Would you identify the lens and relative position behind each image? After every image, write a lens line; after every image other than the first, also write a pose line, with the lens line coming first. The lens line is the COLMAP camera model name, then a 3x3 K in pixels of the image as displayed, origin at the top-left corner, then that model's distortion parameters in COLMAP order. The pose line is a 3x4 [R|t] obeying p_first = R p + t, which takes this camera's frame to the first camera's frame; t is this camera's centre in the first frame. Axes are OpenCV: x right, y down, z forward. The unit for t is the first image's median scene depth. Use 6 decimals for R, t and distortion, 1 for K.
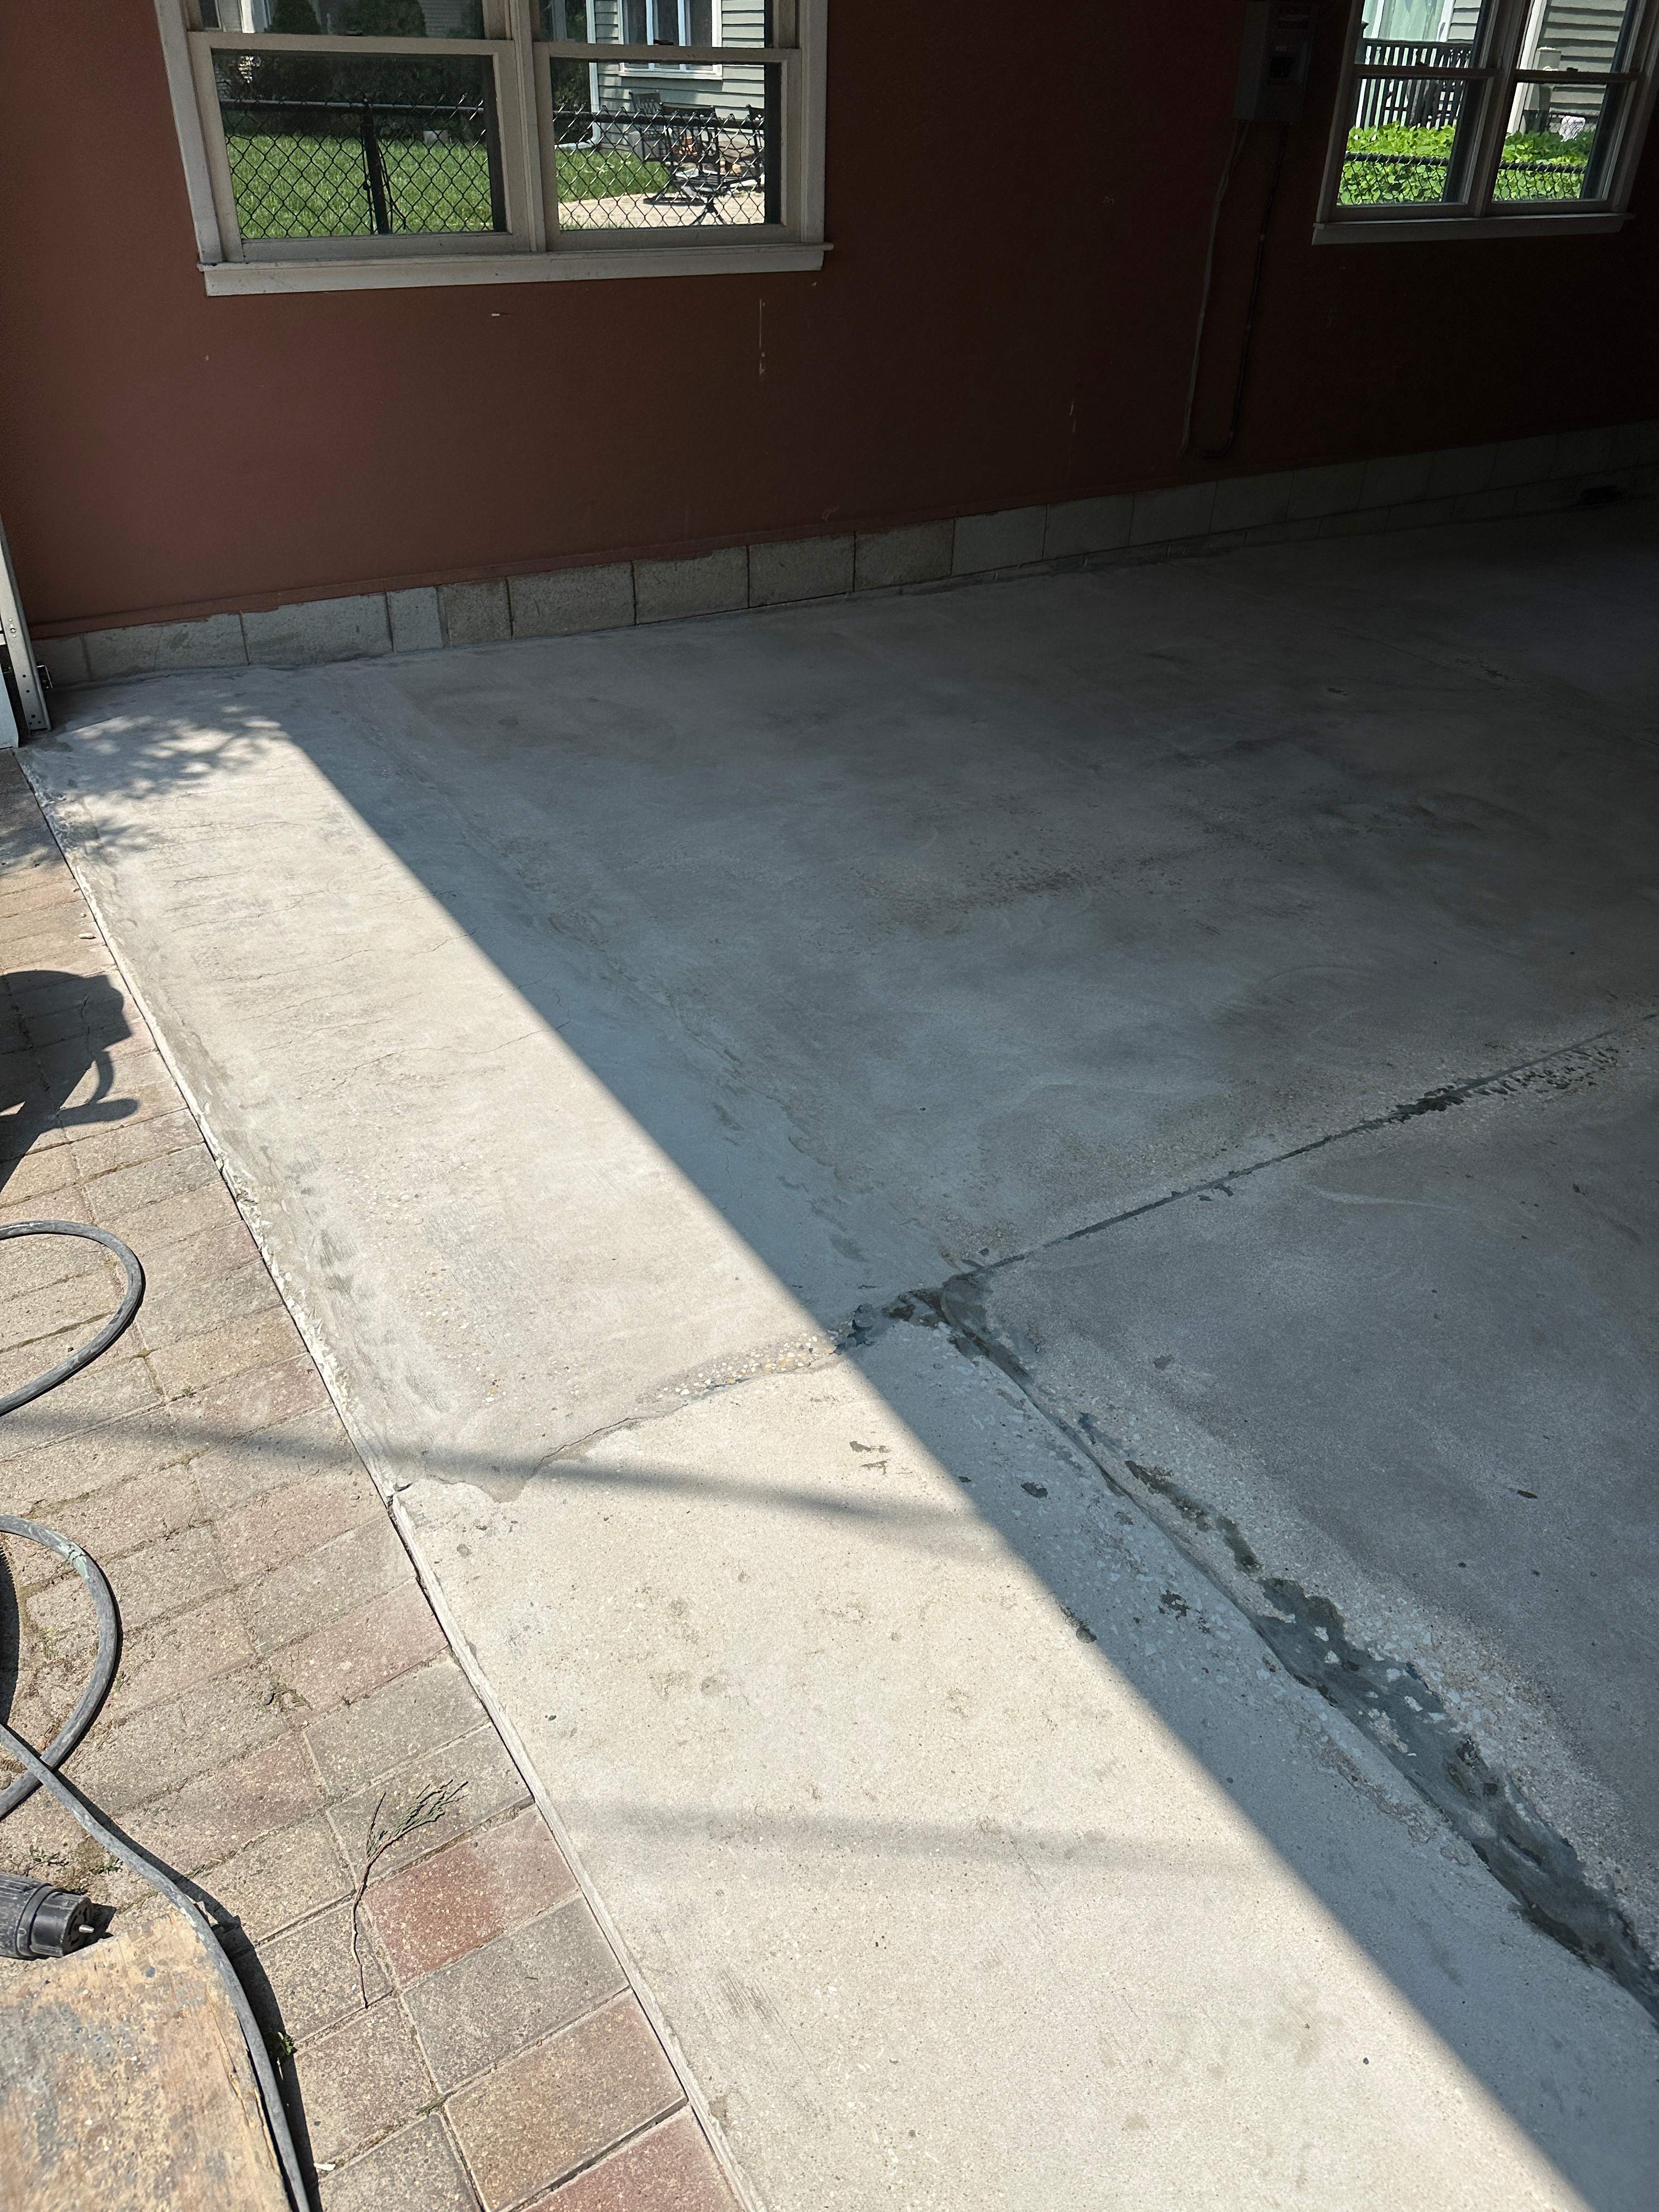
lens RADIAL K [[1558.9, 0, 836.9], [0, 1558.9, 1086.1], [0, 0, 1]] dist [0.028832, -0.038897]
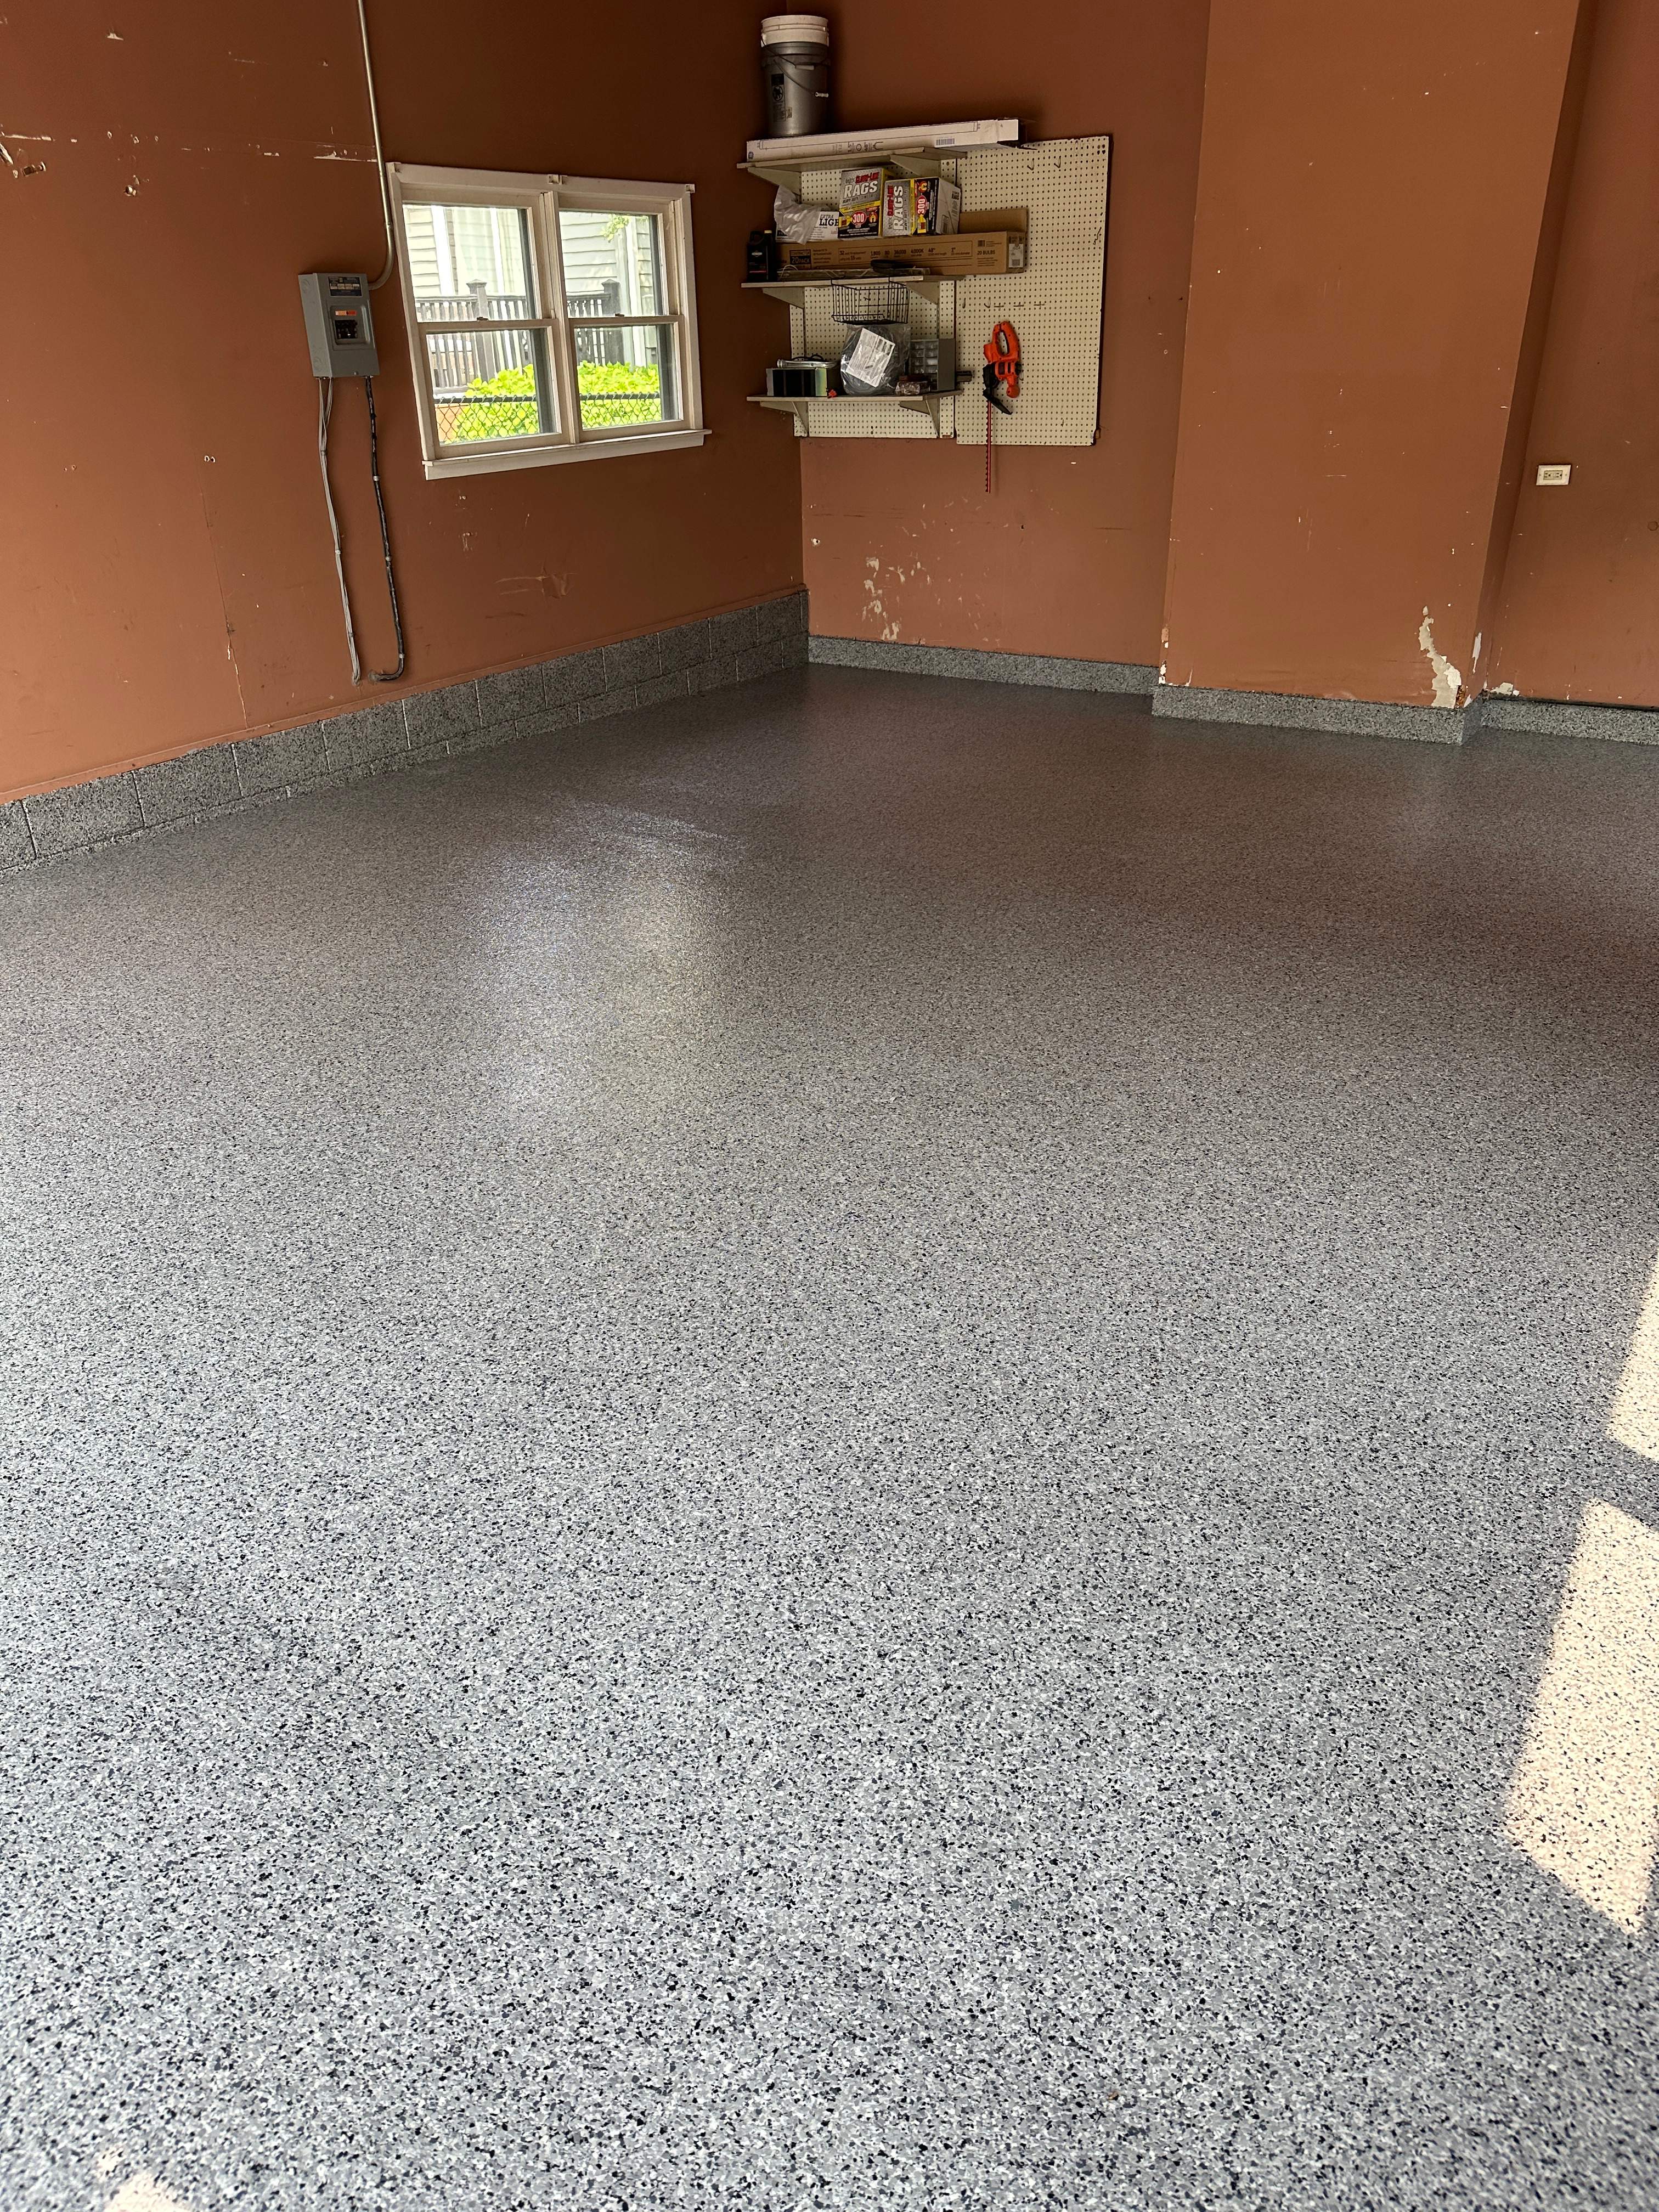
lens RADIAL K [[1550.0, 0, 821.6], [0, 1550.0, 1112.5], [0, 0, 1]] dist [0.032303, -0.044131]
pose [[0.904713, -0.233497, 0.356334, 0.144250], [0.270838, 0.960876, -0.058003, 0.037678], [-0.328849, 0.148985, 0.932557, -0.056233]]
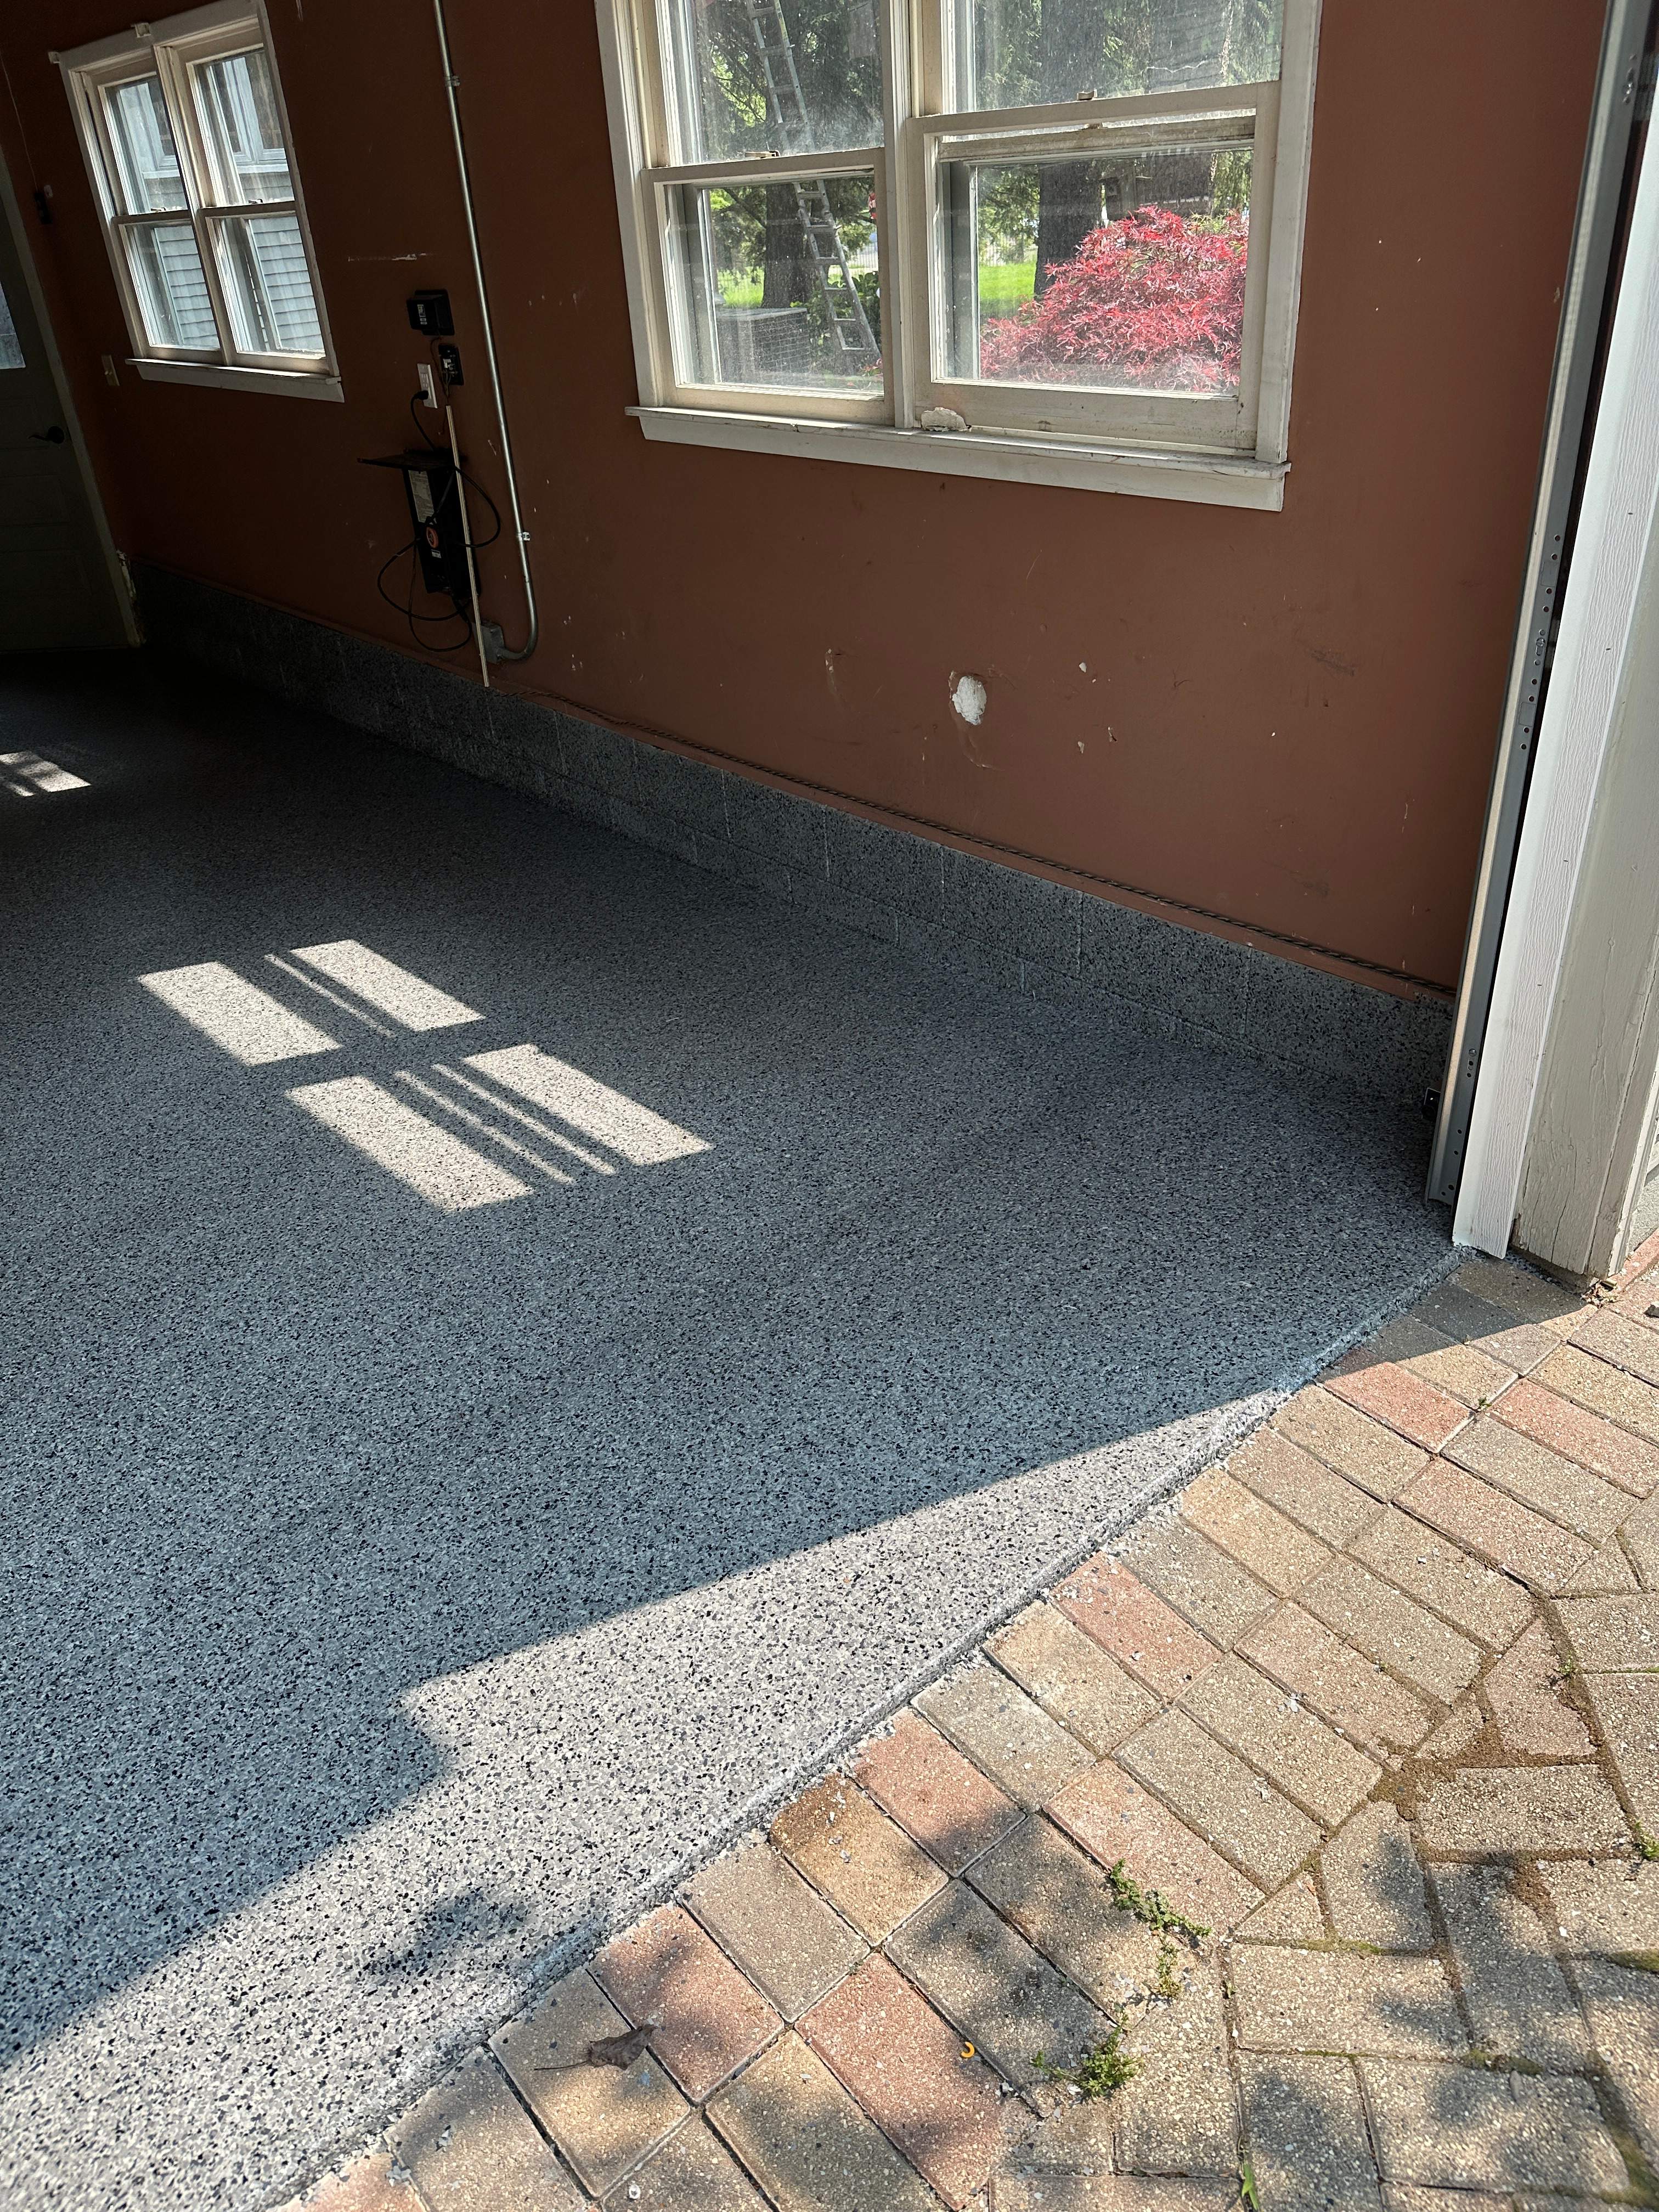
lens RADIAL K [[1550.0, 0, 824.0], [0, 1550.0, 1105.0], [0, 0, 1]] dist [0.032303, -0.044131]
pose [[-0.148592, -0.520480, 0.840845, -0.325047], [0.593589, 0.633122, 0.496798, -0.043465], [-0.790932, 0.572937, 0.214874, 0.053641]]
